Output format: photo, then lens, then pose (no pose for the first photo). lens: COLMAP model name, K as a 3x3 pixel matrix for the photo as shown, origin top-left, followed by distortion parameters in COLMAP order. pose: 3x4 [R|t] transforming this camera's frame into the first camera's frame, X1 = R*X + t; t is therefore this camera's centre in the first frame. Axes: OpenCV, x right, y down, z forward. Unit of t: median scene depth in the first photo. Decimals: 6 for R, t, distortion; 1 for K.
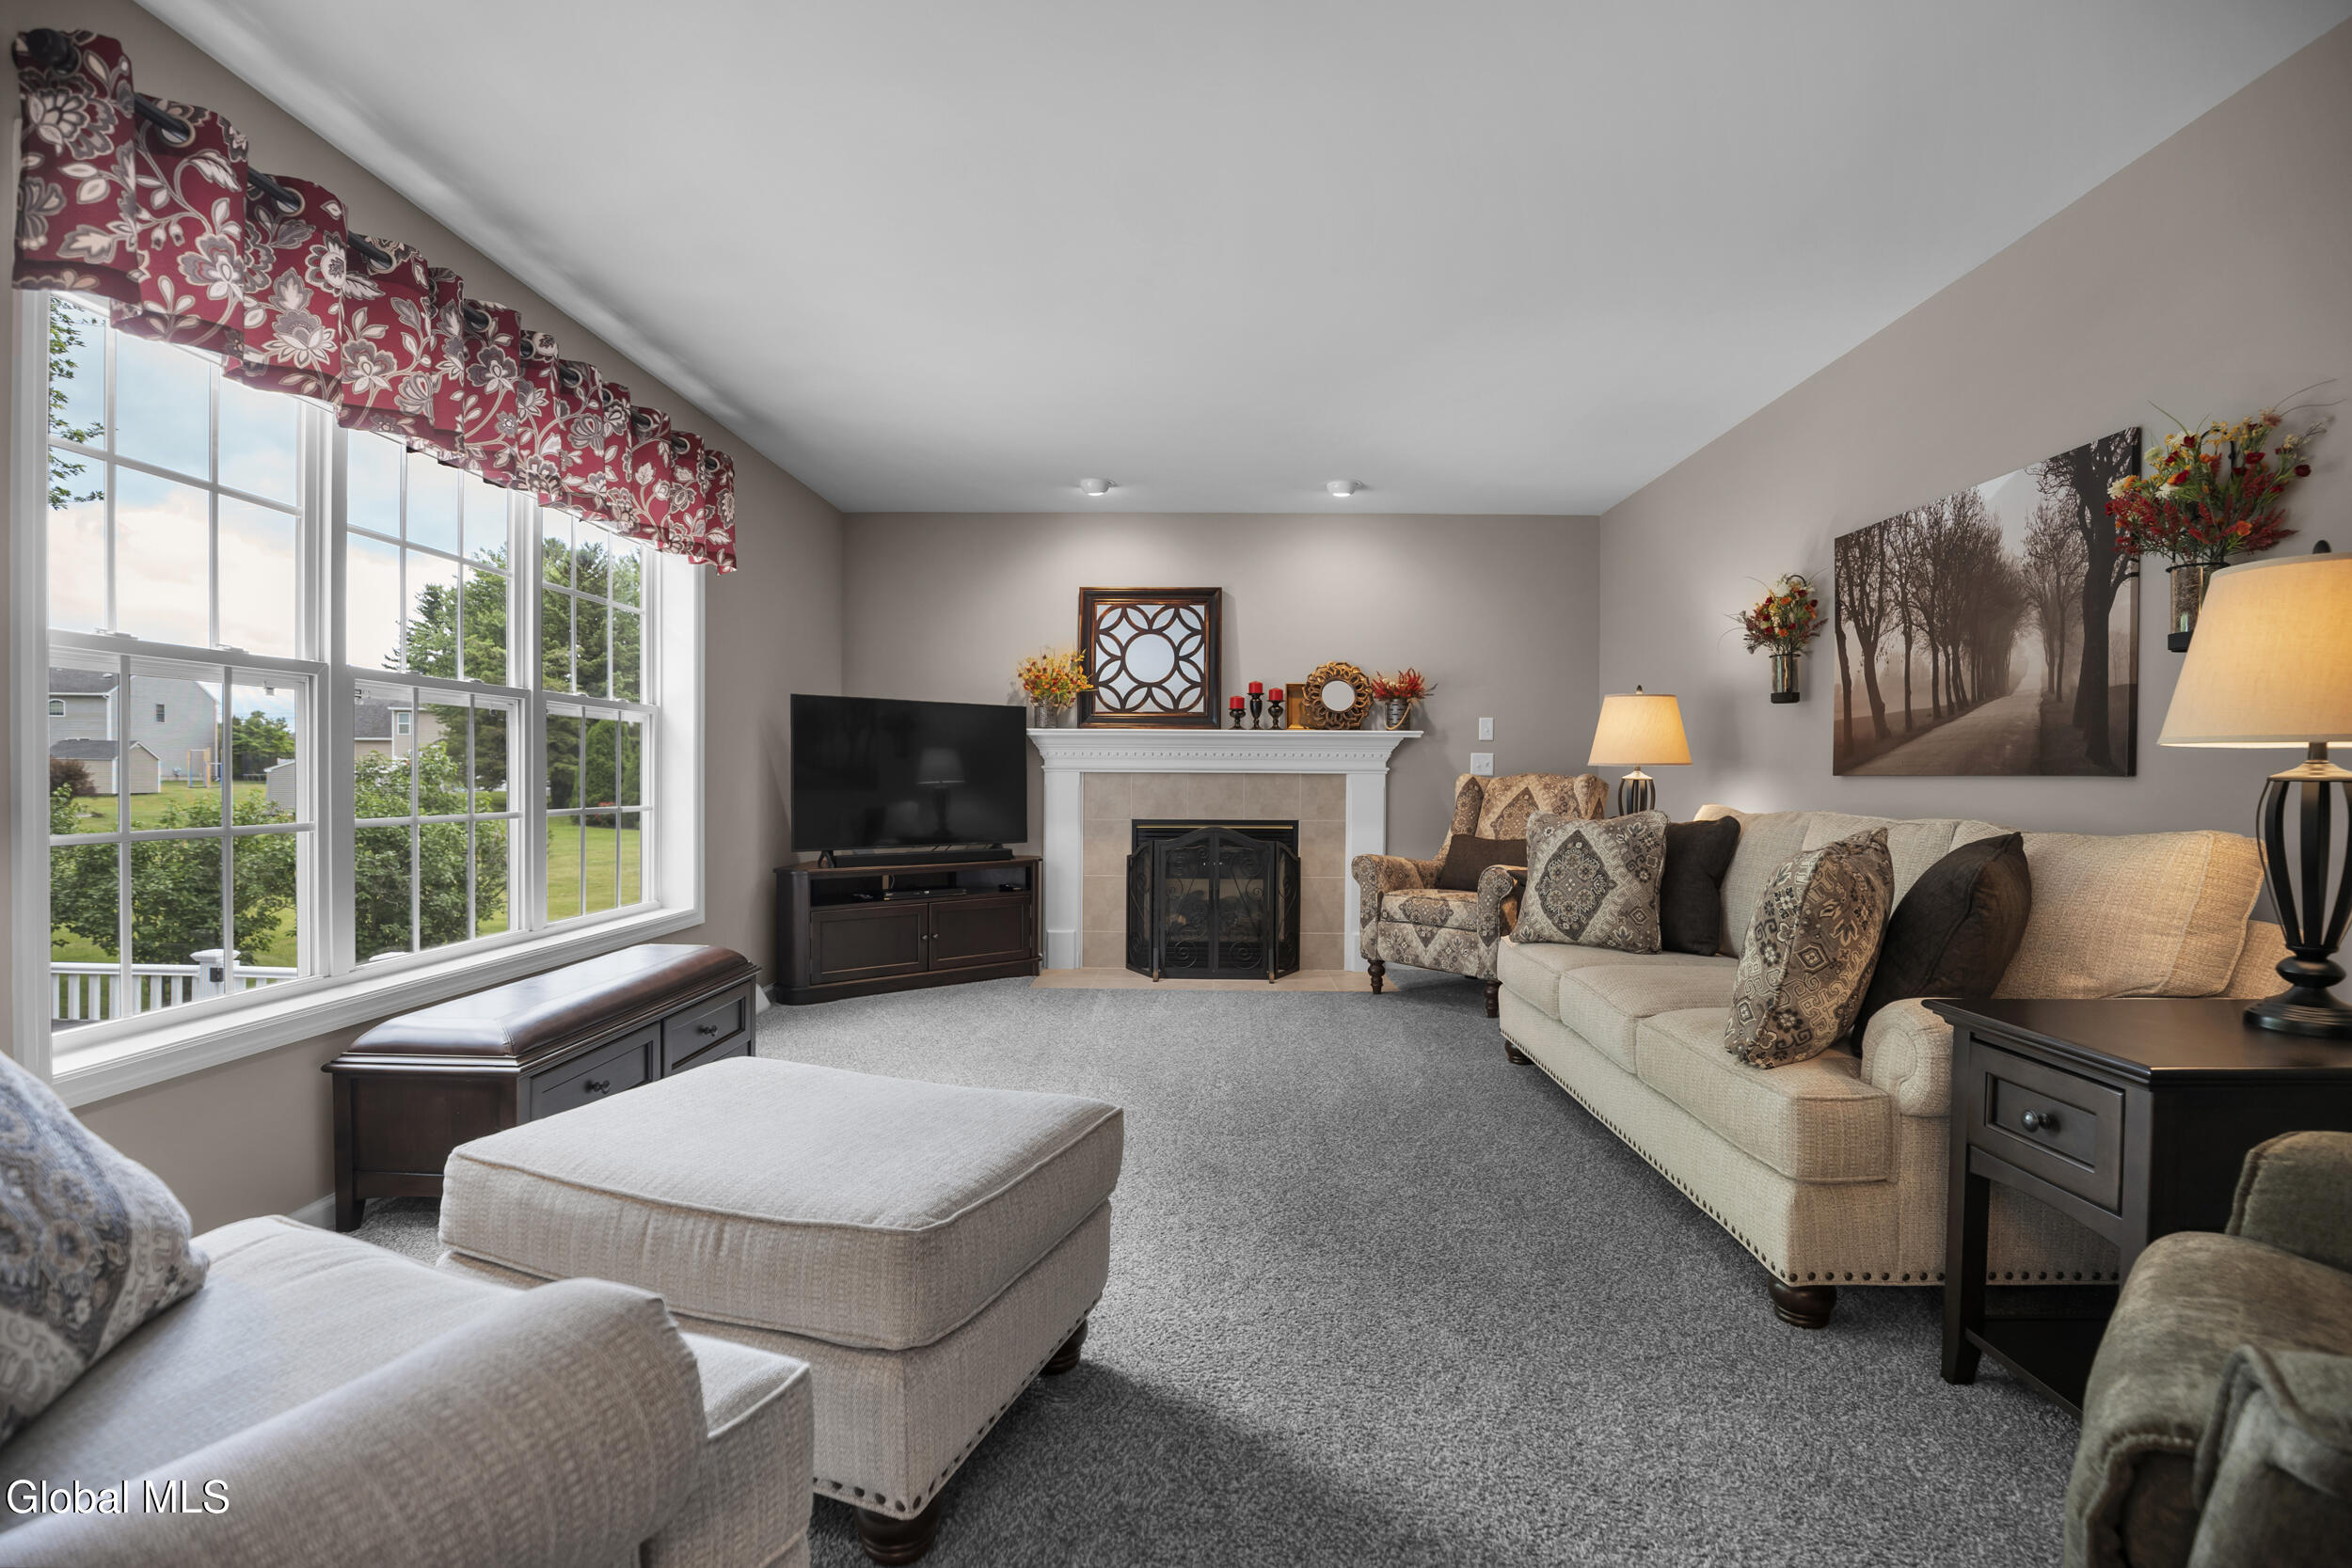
lens RADIAL K [[1110.5, 0, 1185.8], [0, 1110.5, 781.4], [0, 0, 1]] dist [-0.024070, 0.000970]
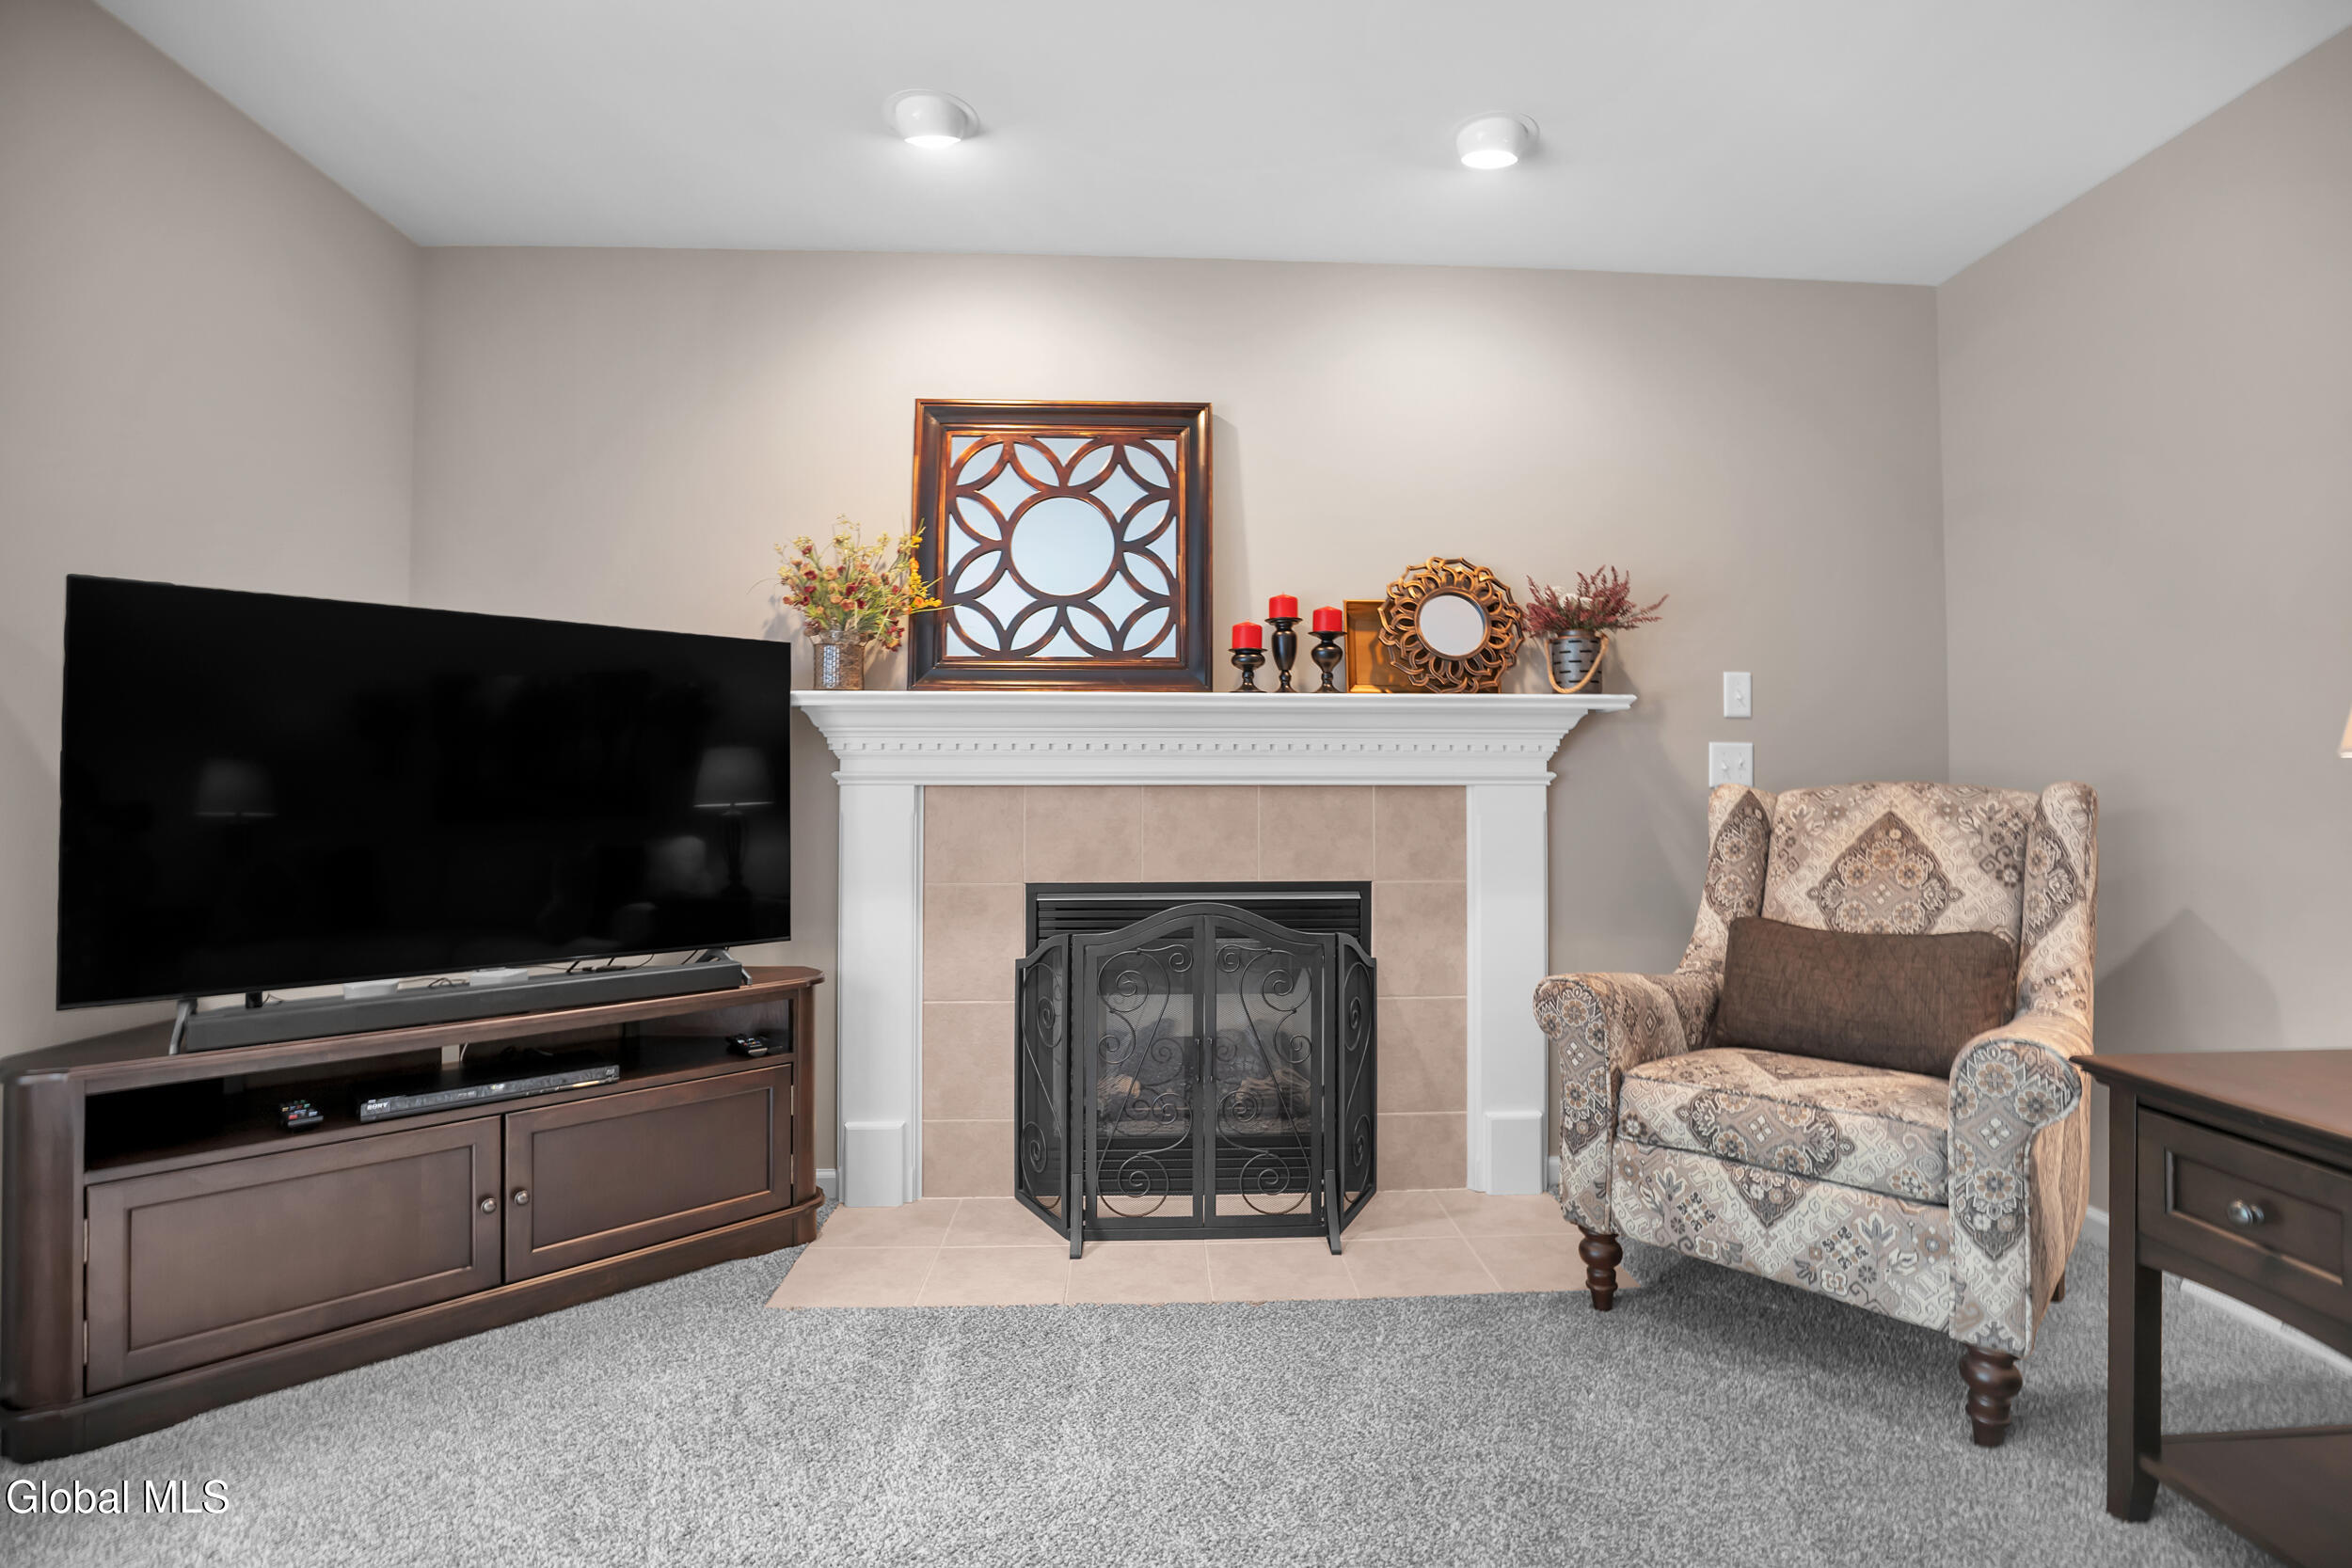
lens RADIAL K [[1102.3, 0, 1195.4], [0, 1102.3, 765.1], [0, 0, 1]] dist [-0.039789, 0.007184]
pose [[0.997573, -0.004384, 0.069495, -0.010410], [0.006243, 0.999628, -0.026543, -0.004515], [-0.069353, 0.026912, 0.997229, 0.634893]]
